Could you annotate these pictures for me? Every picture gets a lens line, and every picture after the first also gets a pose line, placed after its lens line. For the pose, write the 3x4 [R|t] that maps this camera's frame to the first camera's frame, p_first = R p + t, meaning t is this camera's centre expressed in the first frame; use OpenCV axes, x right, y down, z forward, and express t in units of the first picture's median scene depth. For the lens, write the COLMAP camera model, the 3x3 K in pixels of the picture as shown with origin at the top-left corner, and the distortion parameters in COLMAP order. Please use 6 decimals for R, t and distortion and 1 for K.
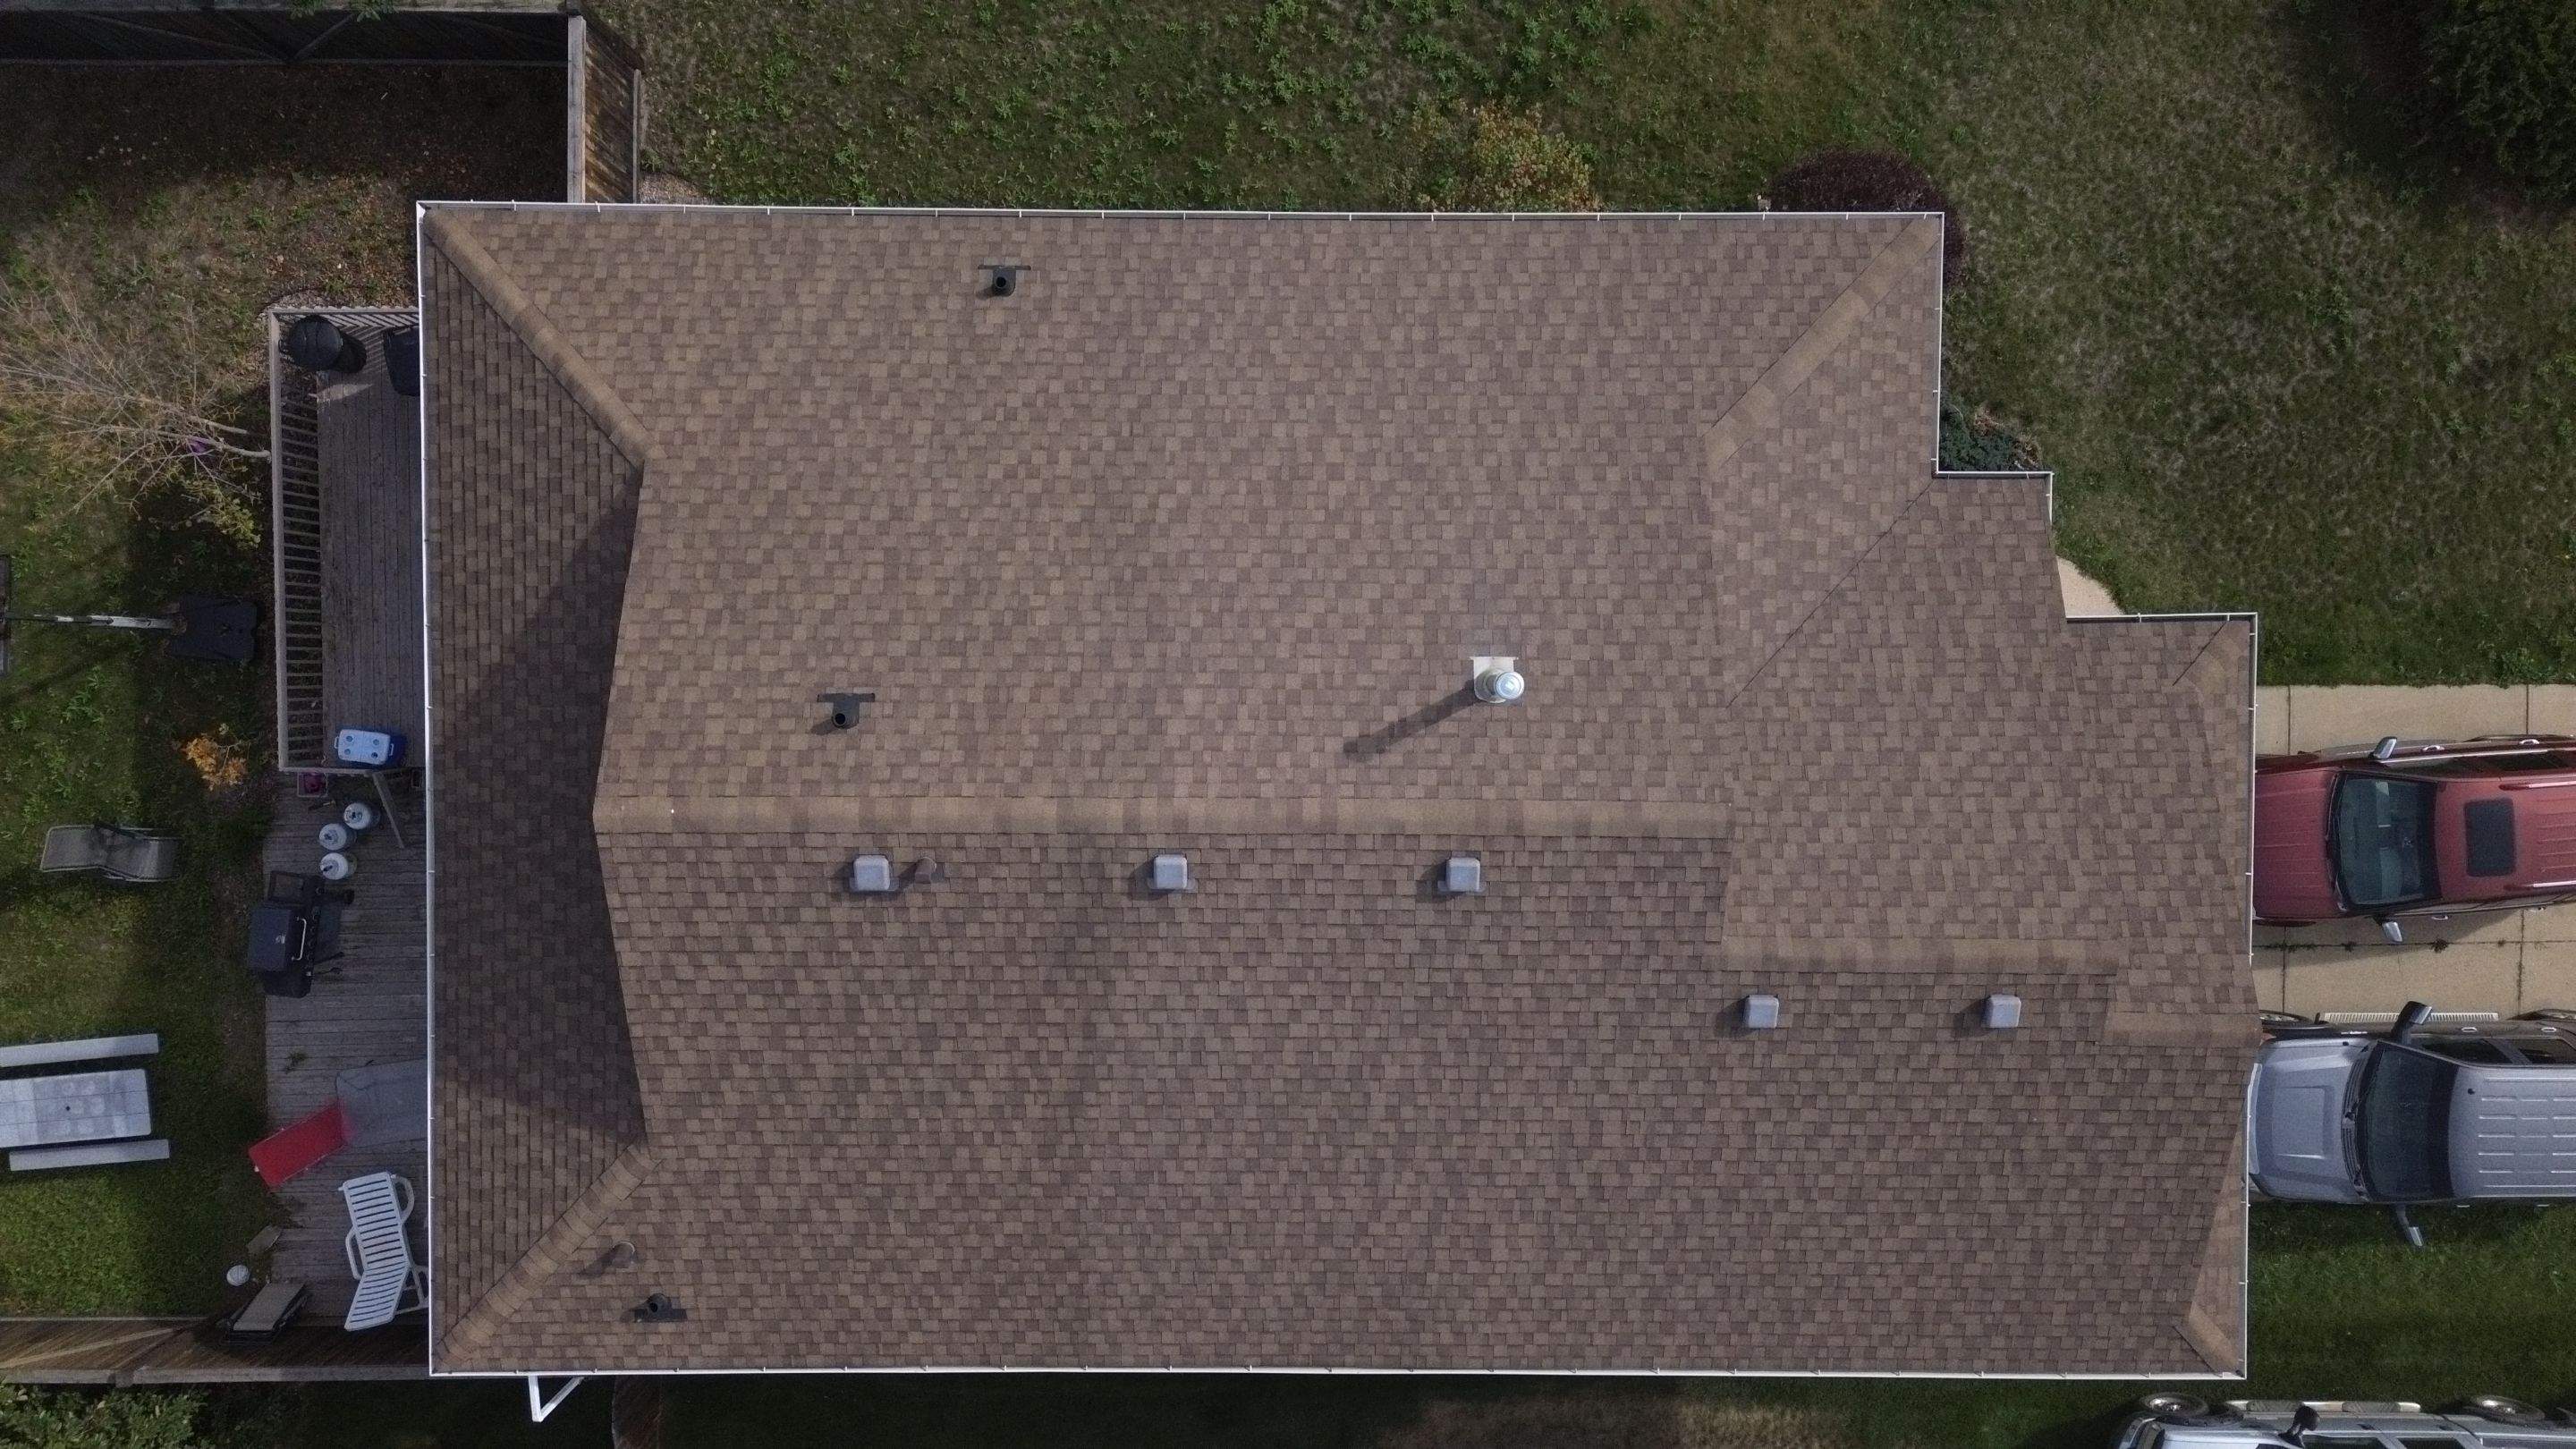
lens RADIAL K [[1799.7, 0, 1294.6], [0, 1799.7, 725.0], [0, 0, 1]] dist [0.090410, -0.084710]
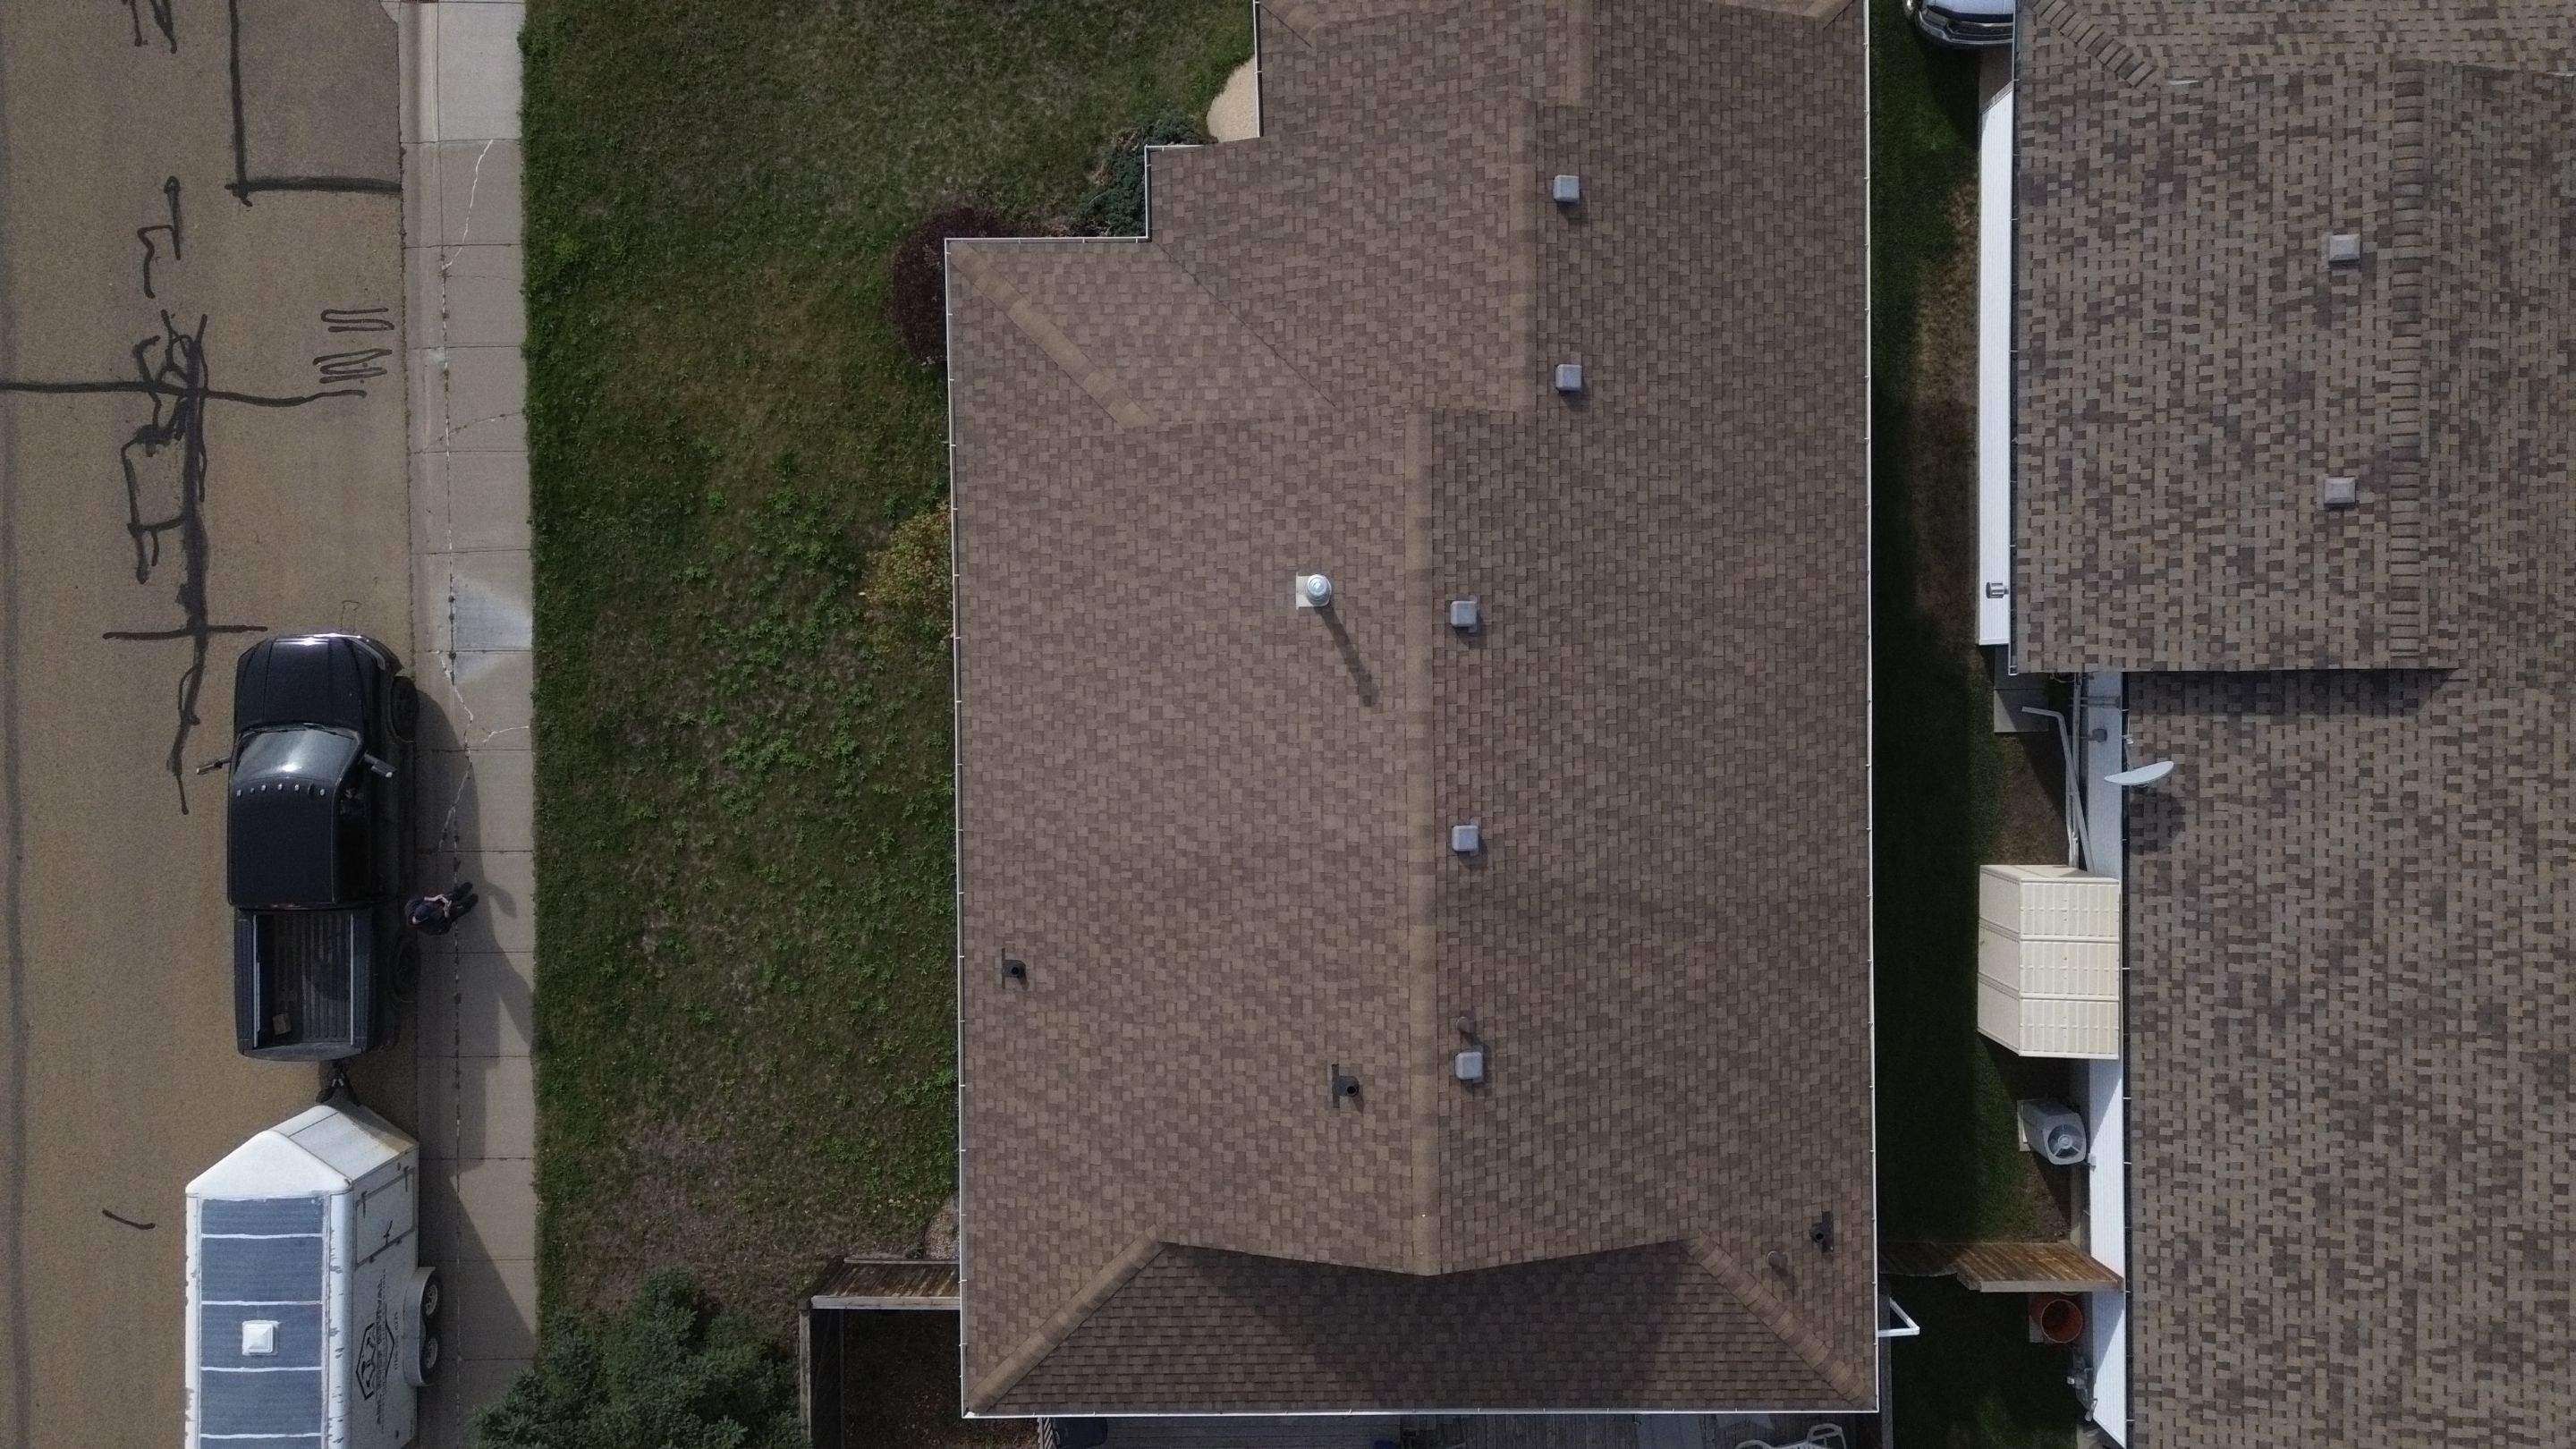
lens RADIAL K [[1799.7, 0, 1298.0], [0, 1799.7, 719.6], [0, 0, 1]] dist [0.090410, -0.084710]
pose [[-0.016581, -0.999597, -0.023040, 0.044470], [0.998967, -0.015587, -0.042682, 0.016162], [0.042306, -0.023724, 0.998823, -0.277511]]
